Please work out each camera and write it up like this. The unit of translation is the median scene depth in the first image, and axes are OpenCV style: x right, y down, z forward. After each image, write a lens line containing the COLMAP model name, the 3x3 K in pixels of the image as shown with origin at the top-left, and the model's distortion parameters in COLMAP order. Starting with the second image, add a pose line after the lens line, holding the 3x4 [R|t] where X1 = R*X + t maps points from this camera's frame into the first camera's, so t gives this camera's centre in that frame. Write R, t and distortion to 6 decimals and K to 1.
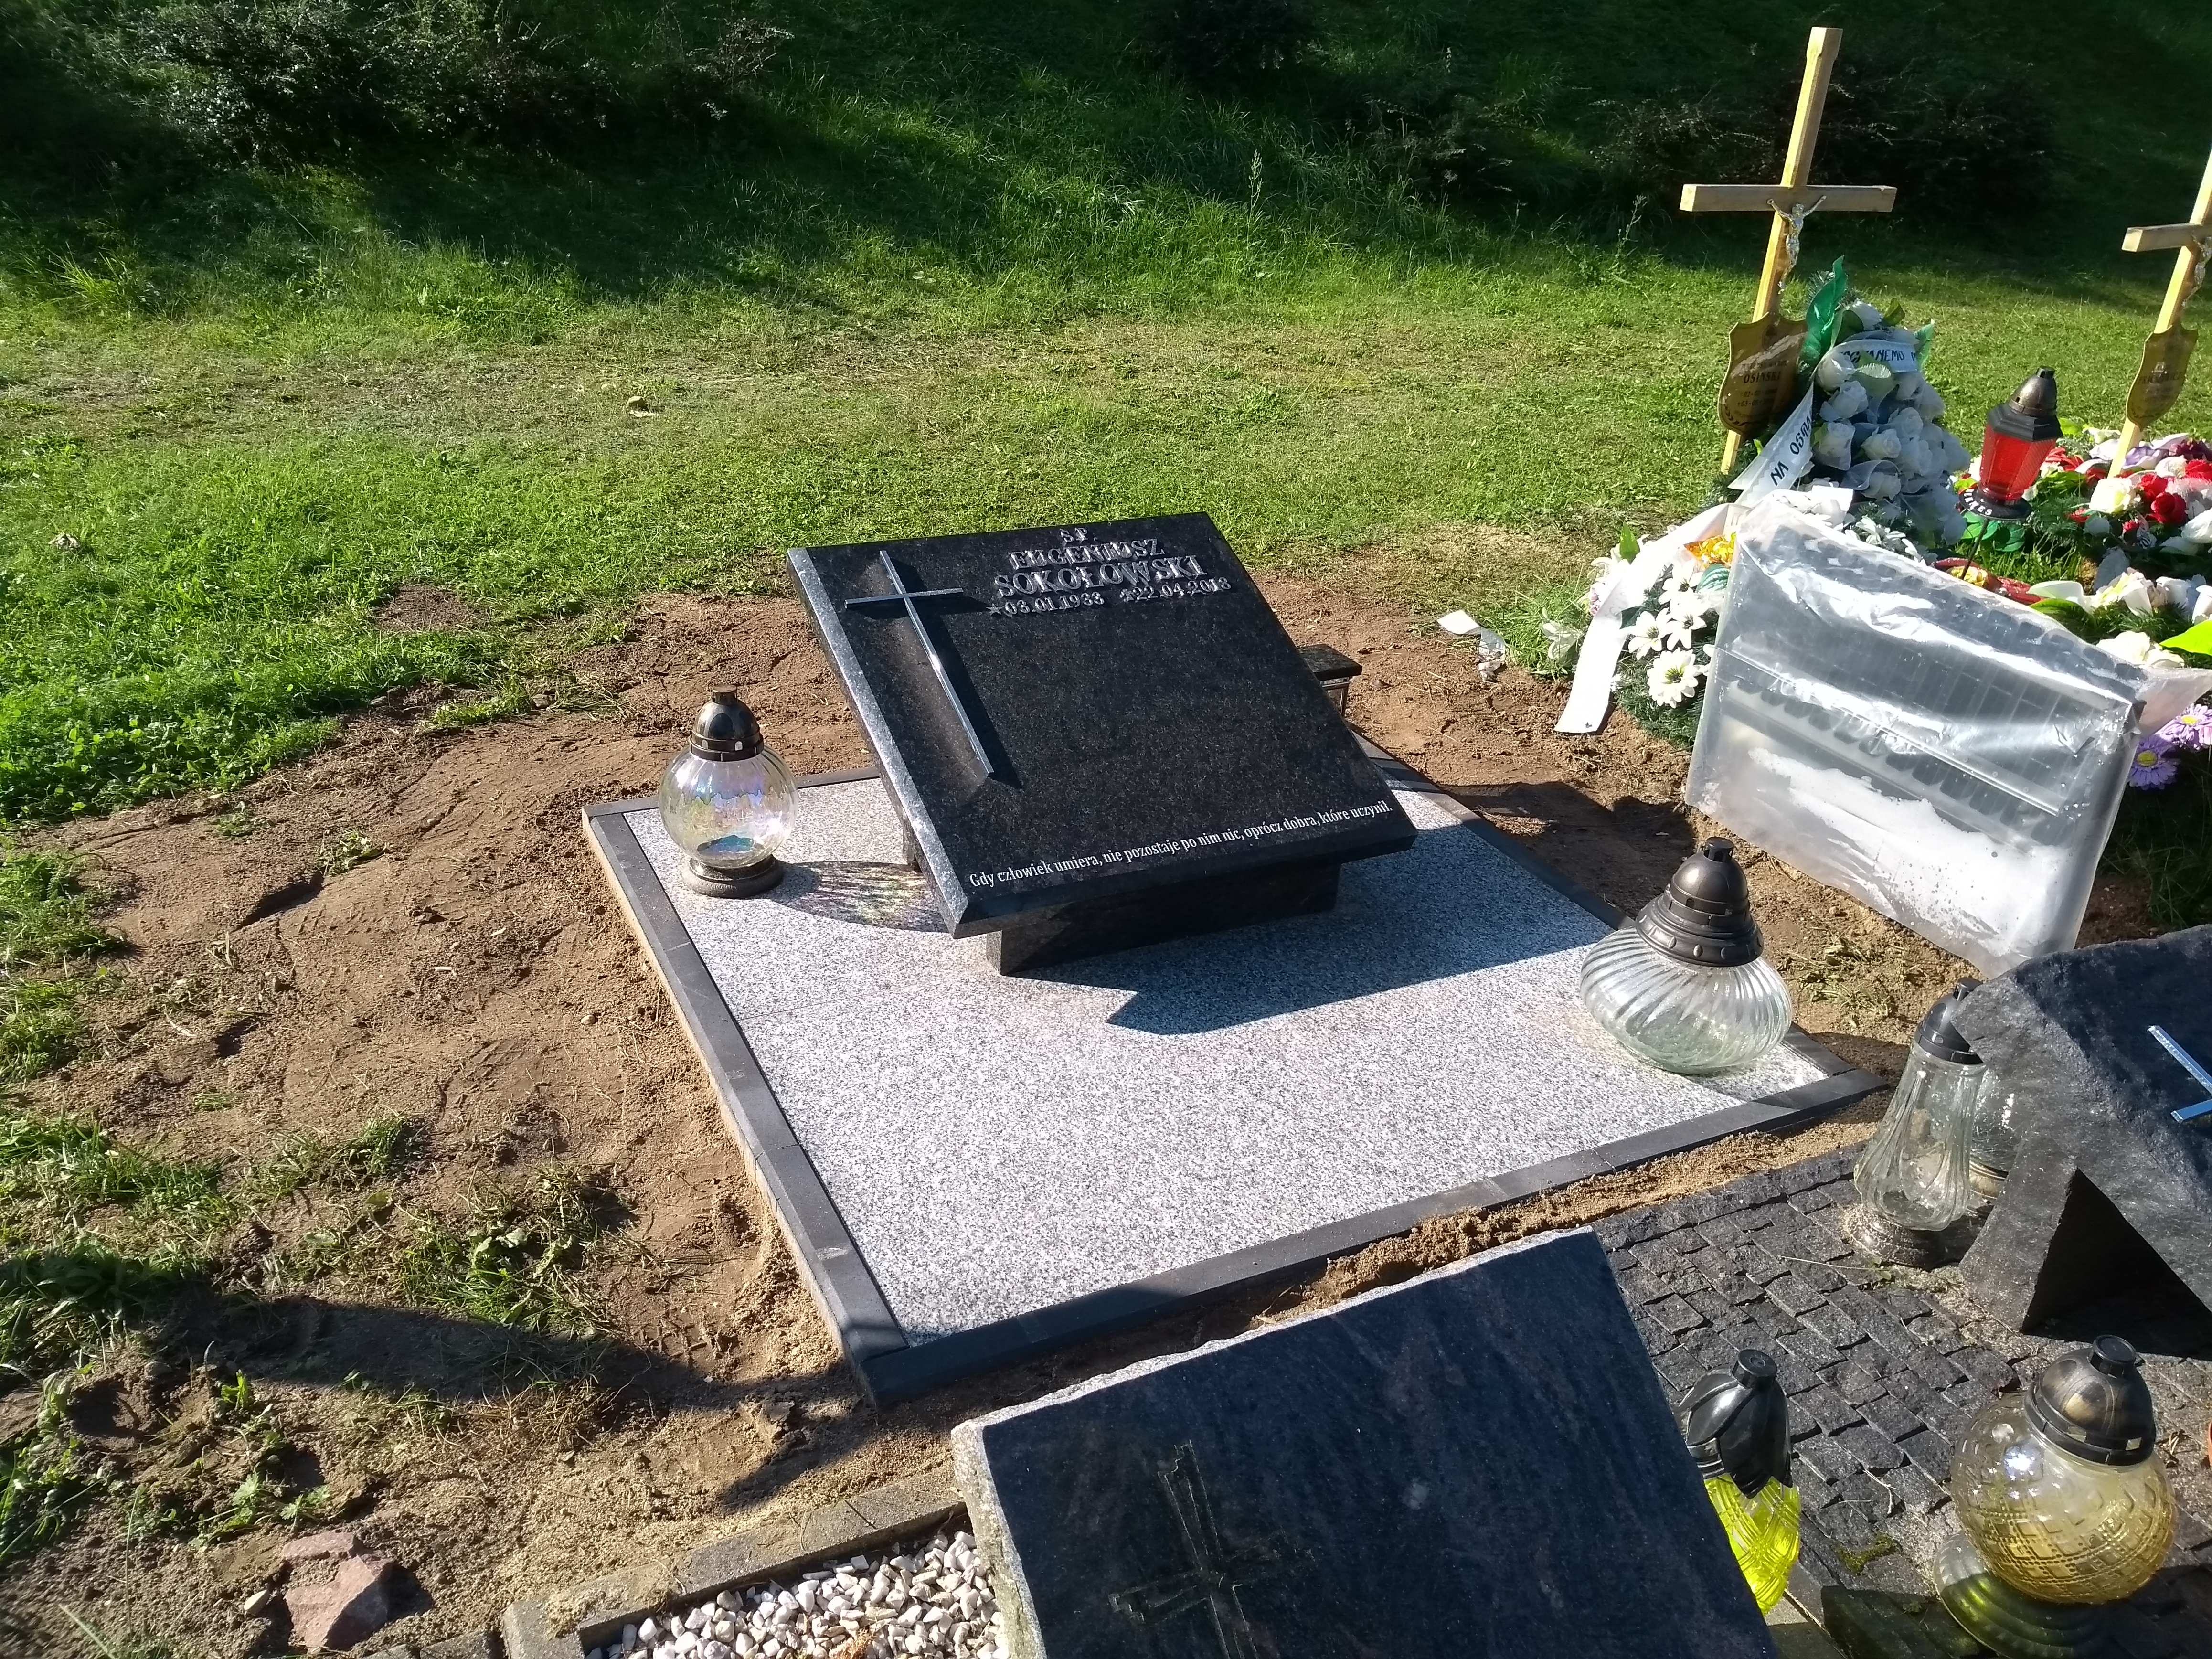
lens RADIAL K [[1792.8, 0, 1106.0], [0, 1792.8, 829.5], [0, 0, 1]] dist [0.121339, -0.238195]
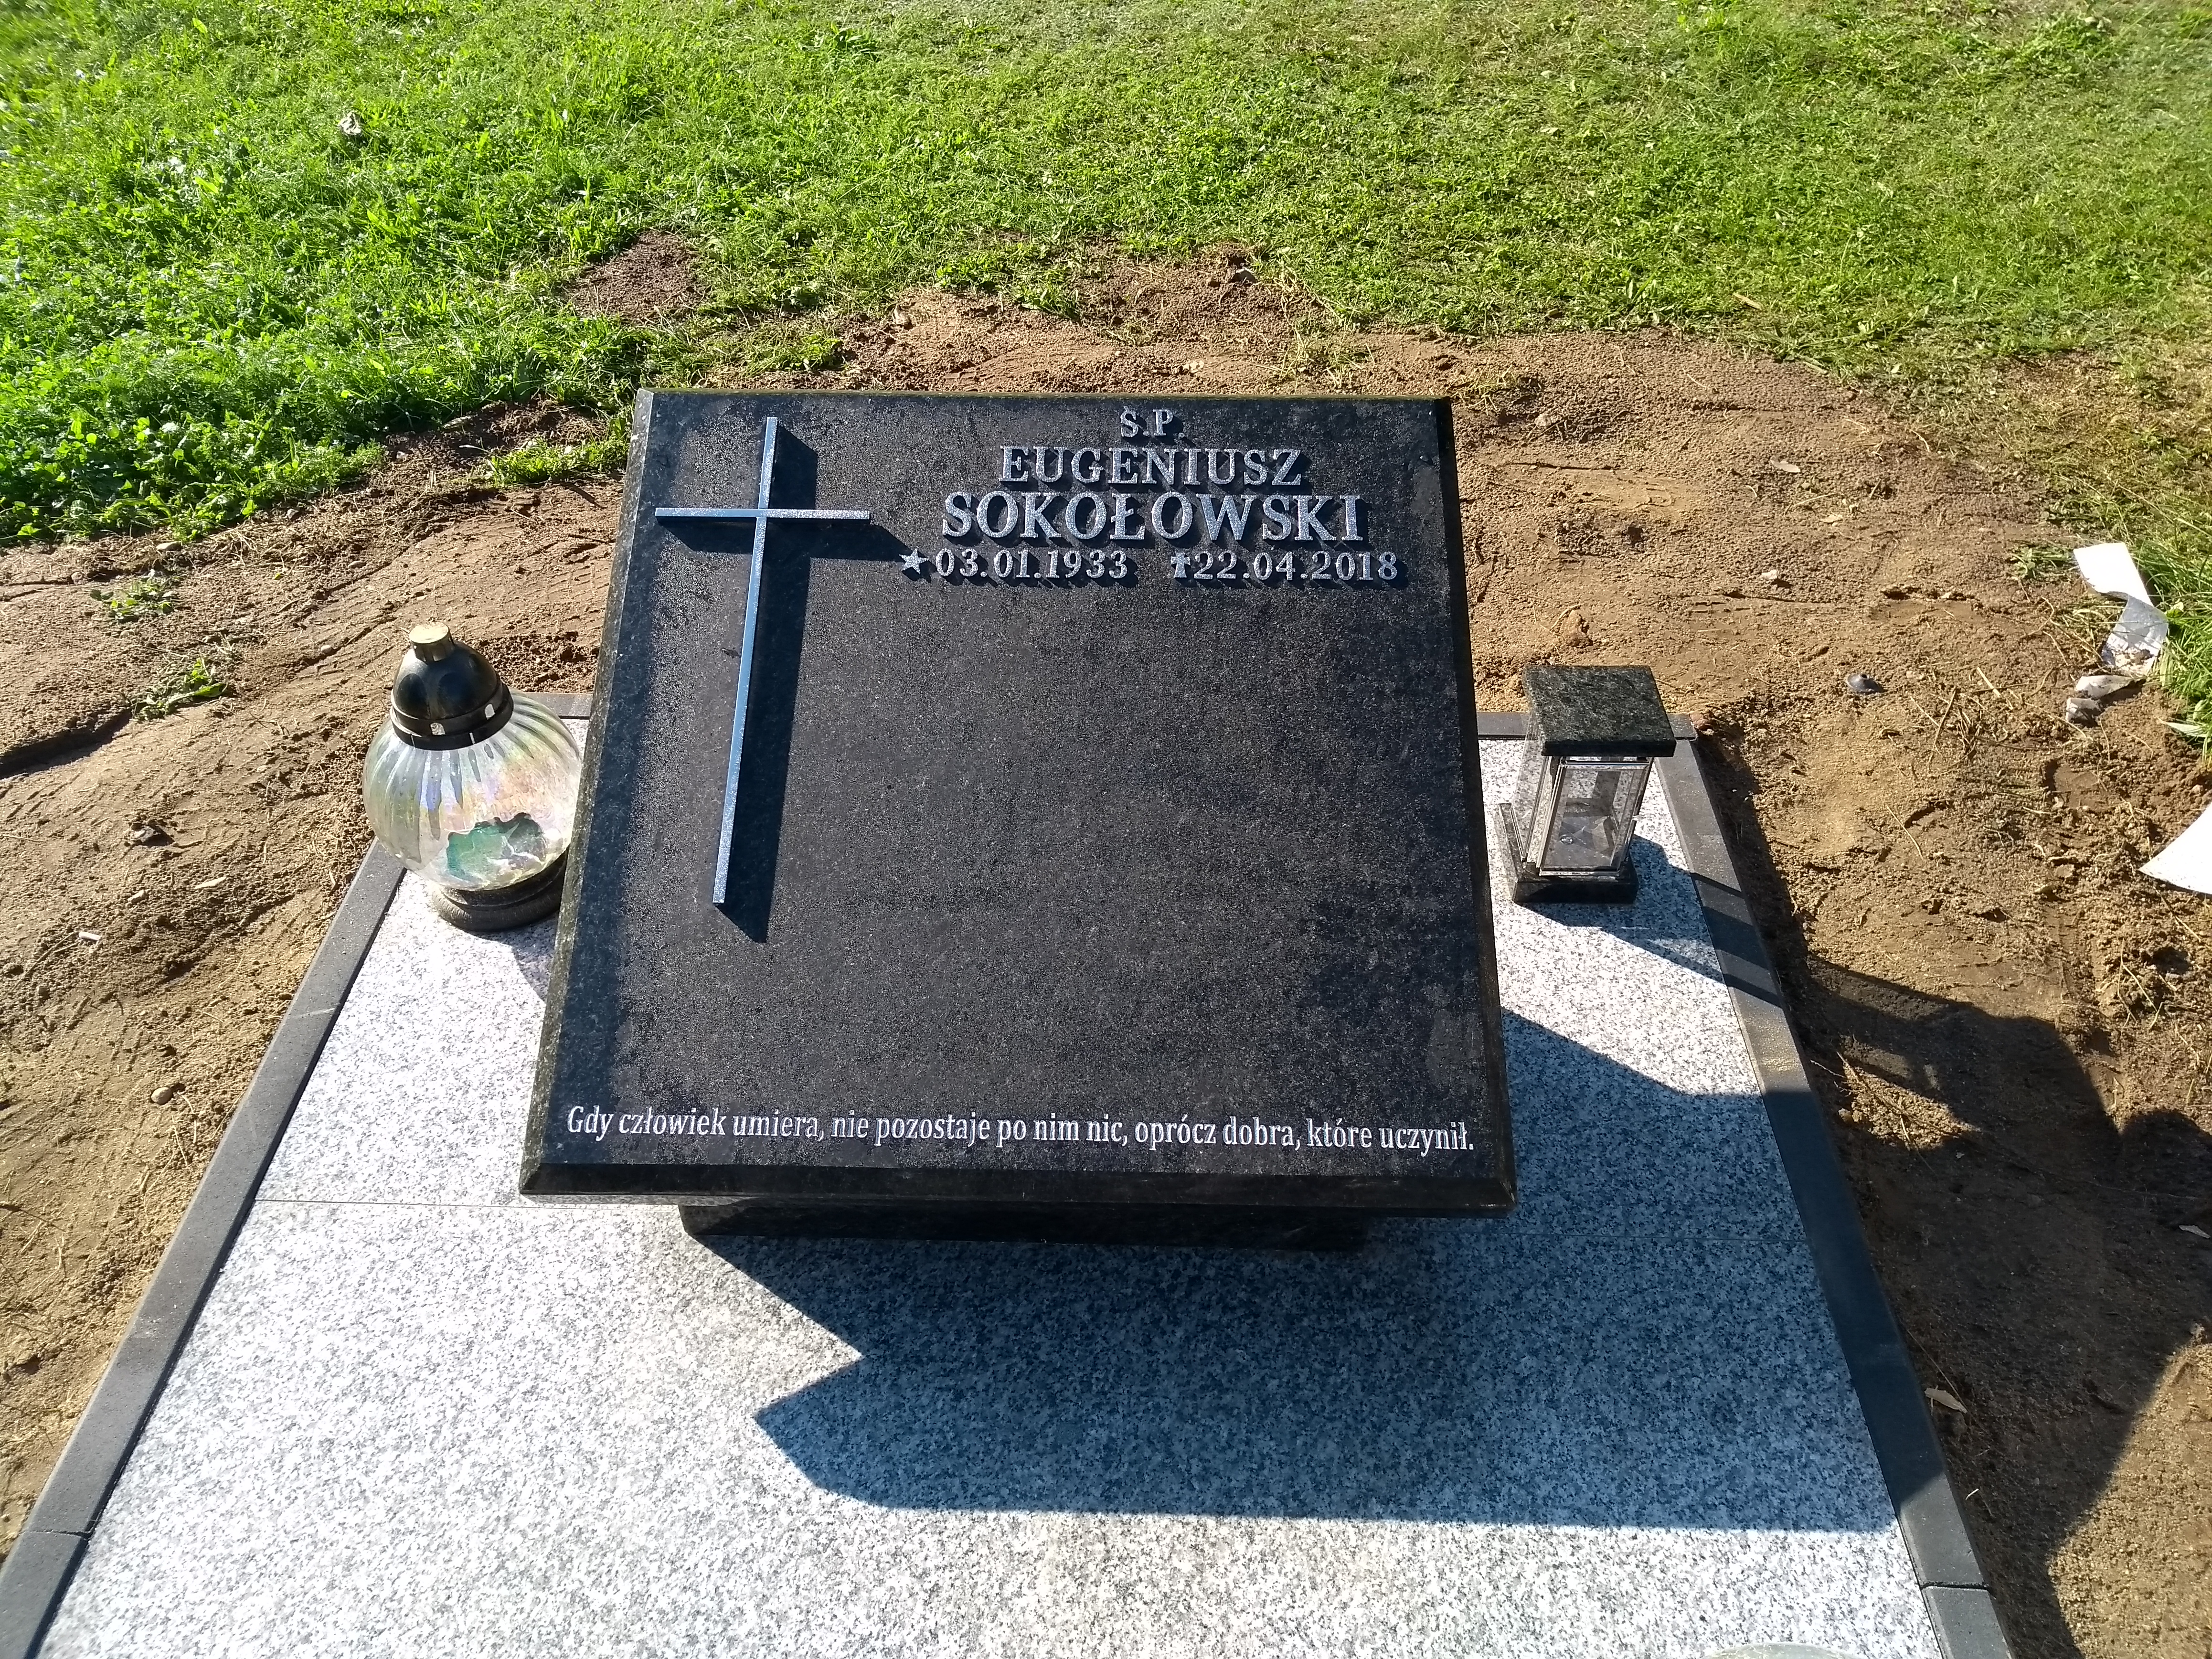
lens RADIAL K [[1760.4, 0, 1106.0], [0, 1760.4, 829.5], [0, 0, 1]] dist [0.051050, -0.092073]
pose [[0.879577, 0.274224, -0.388776, 0.198380], [-0.163688, 0.941714, 0.293908, -0.186283], [0.446712, -0.194876, 0.873196, 0.455694]]
